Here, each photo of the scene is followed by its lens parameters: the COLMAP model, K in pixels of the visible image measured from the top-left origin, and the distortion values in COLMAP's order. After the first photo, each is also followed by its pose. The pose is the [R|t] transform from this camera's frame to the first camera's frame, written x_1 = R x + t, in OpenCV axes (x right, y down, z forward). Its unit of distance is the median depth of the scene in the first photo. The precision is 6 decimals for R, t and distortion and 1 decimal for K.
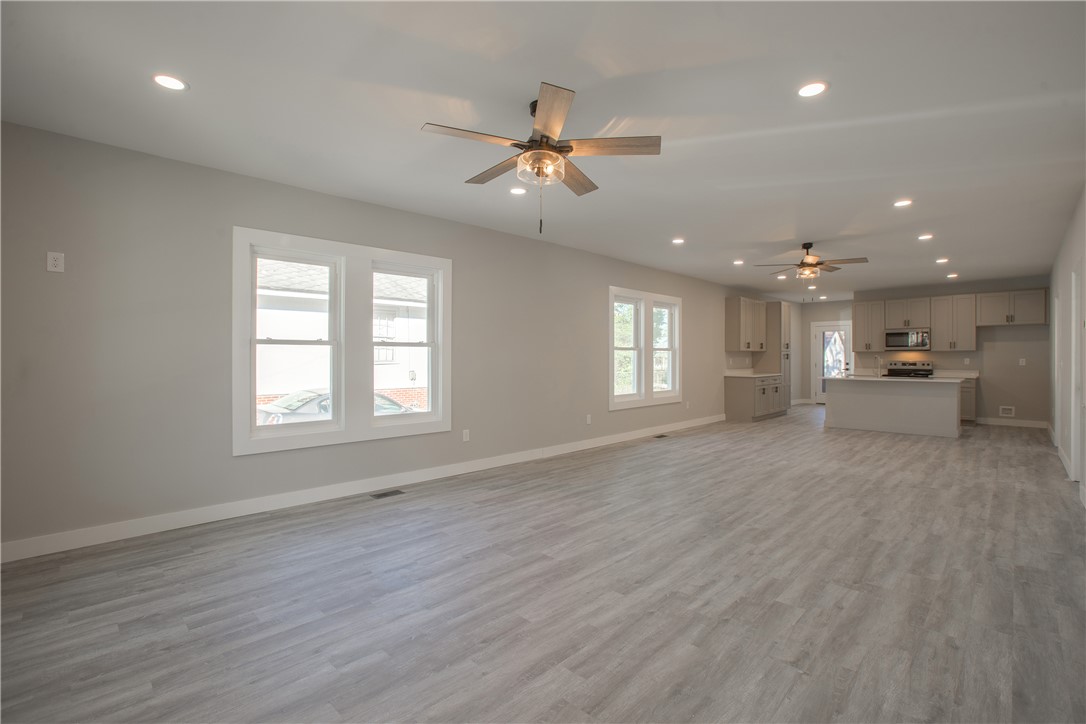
lens RADIAL K [[493.3, 0, 543.1], [0, 493.3, 359.9], [0, 0, 1]] dist [-0.063288, 0.020714]
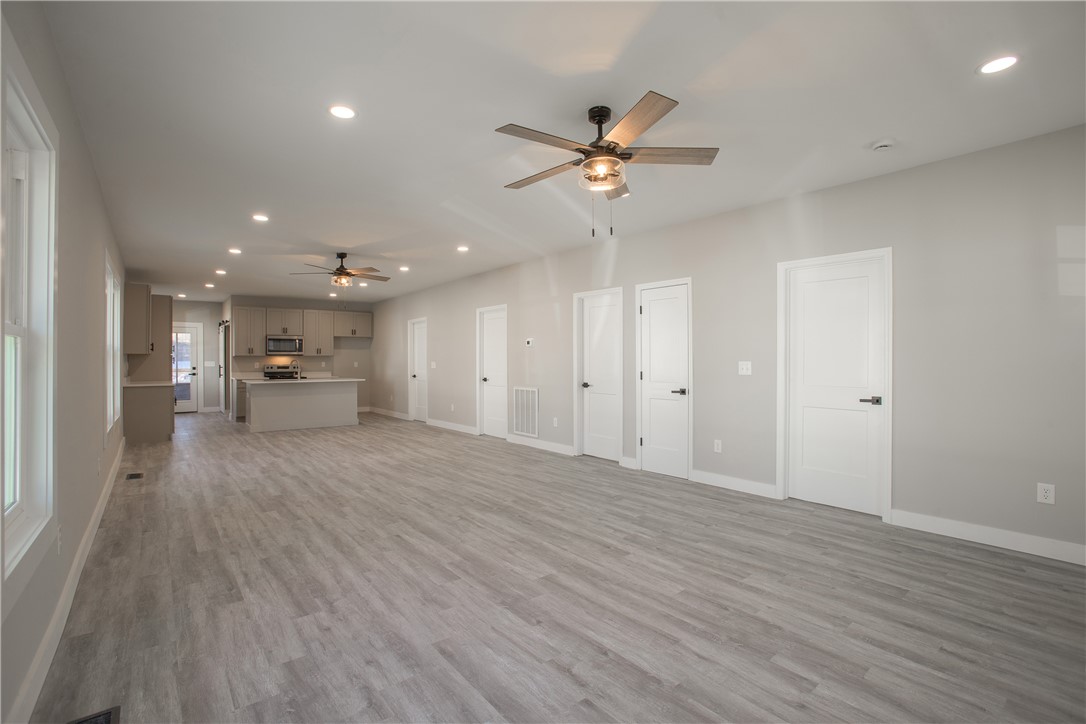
lens RADIAL K [[493.3, 0, 537.3], [0, 493.3, 358.8], [0, 0, 1]] dist [-0.063288, 0.020714]
pose [[0.114272, 0.006410, 0.993429, -0.878822], [0.004518, 0.999965, -0.006972, -0.002195], [-0.993439, 0.005285, 0.114239, 0.878982]]
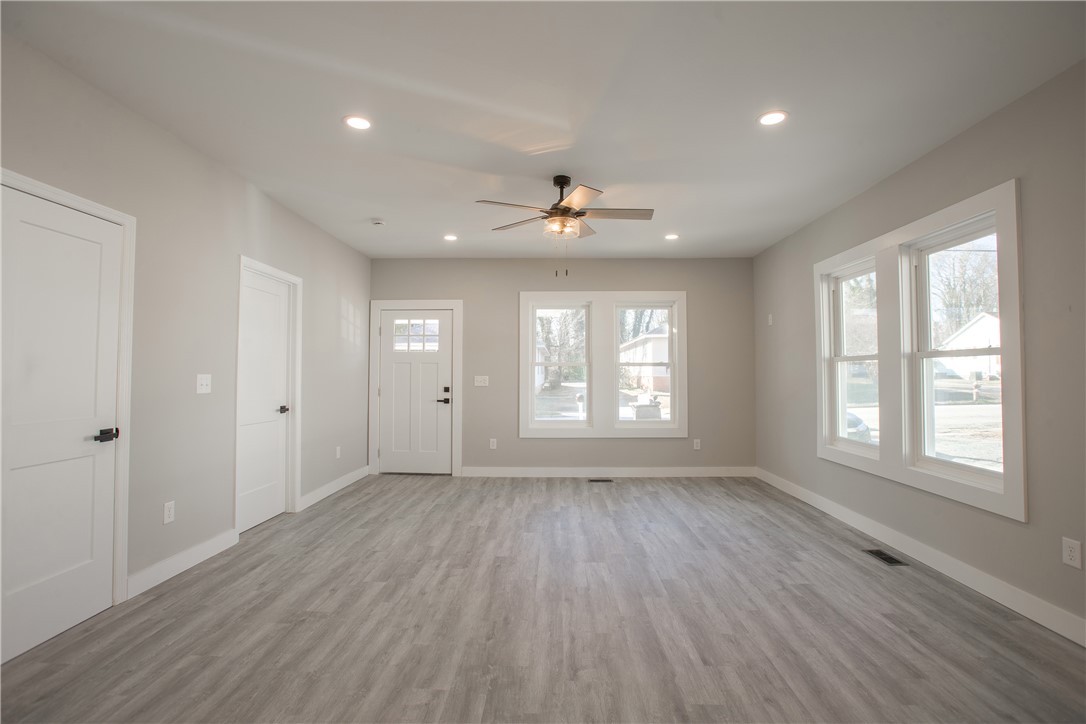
lens RADIAL K [[493.3, 0, 539.4], [0, 493.3, 360.0], [0, 0, 1]] dist [-0.063288, 0.020714]
pose [[-0.732704, -0.020002, -0.680253, 0.793000], [-0.001352, 0.999609, -0.027937, -0.004792], [0.680546, -0.019550, -0.732445, 1.648920]]
